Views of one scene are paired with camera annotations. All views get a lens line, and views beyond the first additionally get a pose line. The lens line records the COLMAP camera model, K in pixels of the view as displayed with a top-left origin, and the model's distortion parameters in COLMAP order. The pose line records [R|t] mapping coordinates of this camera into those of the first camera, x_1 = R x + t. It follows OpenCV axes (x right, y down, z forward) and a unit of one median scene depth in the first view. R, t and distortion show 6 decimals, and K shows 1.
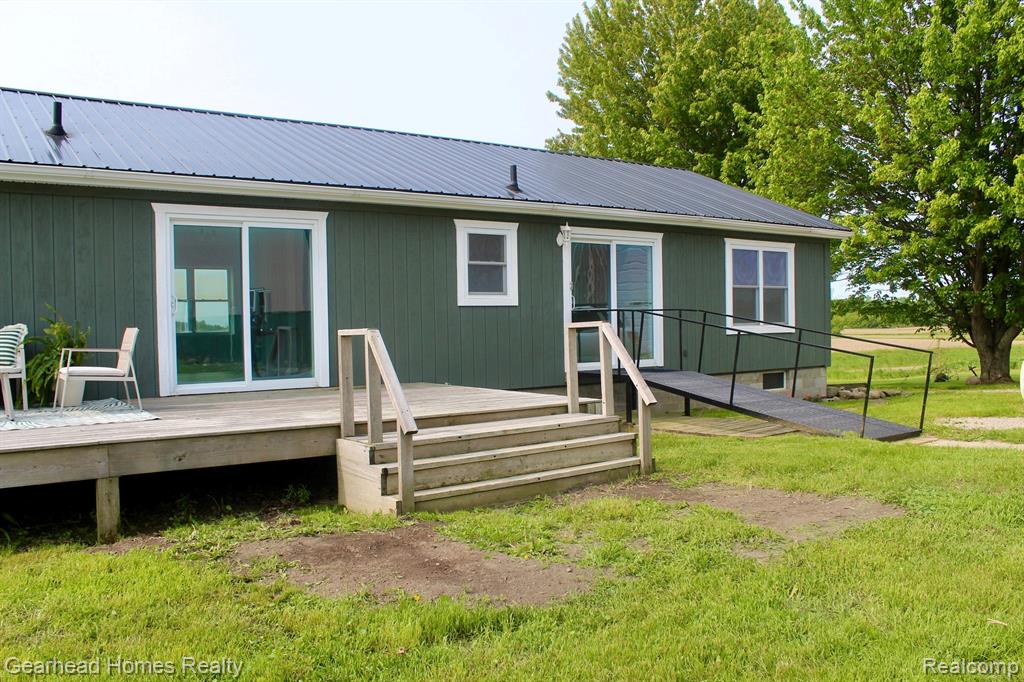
lens RADIAL K [[845.2, 0, 512.0], [0, 845.2, 341.0], [0, 0, 1]] dist [-0.175197, 0.137303]
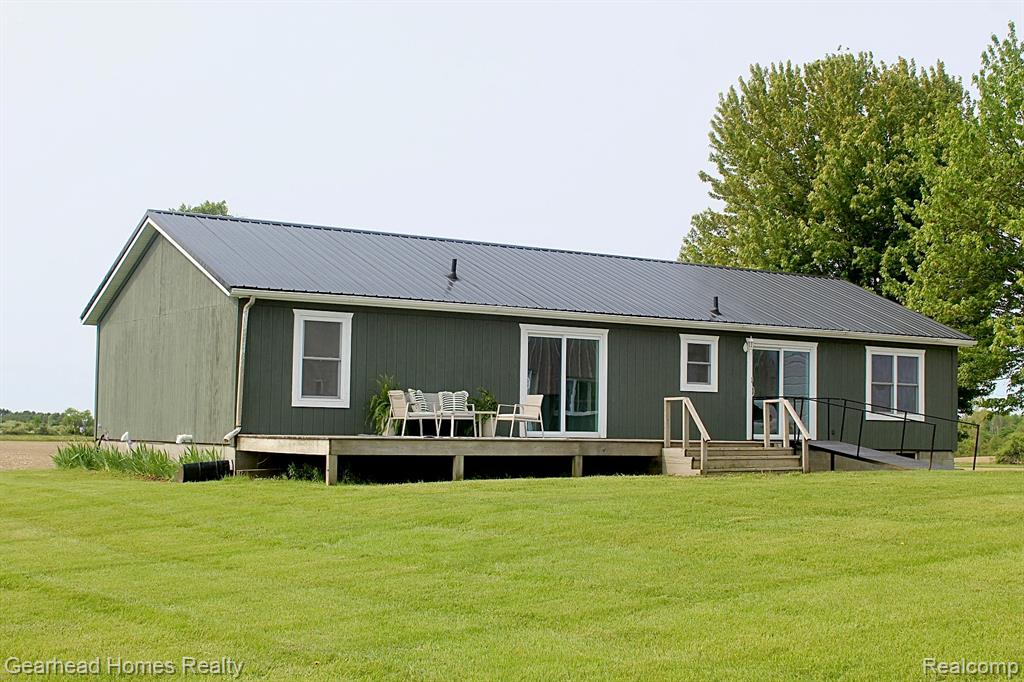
lens RADIAL K [[1410.3, 0, 512.0], [0, 1410.3, 341.0], [0, 0, 1]] dist [-0.028230, 0.018438]
pose [[0.998792, 0.028293, -0.040167, -0.213979], [-0.031670, 0.995785, -0.086081, 0.077798], [0.037563, 0.087249, 0.995478, -1.236381]]
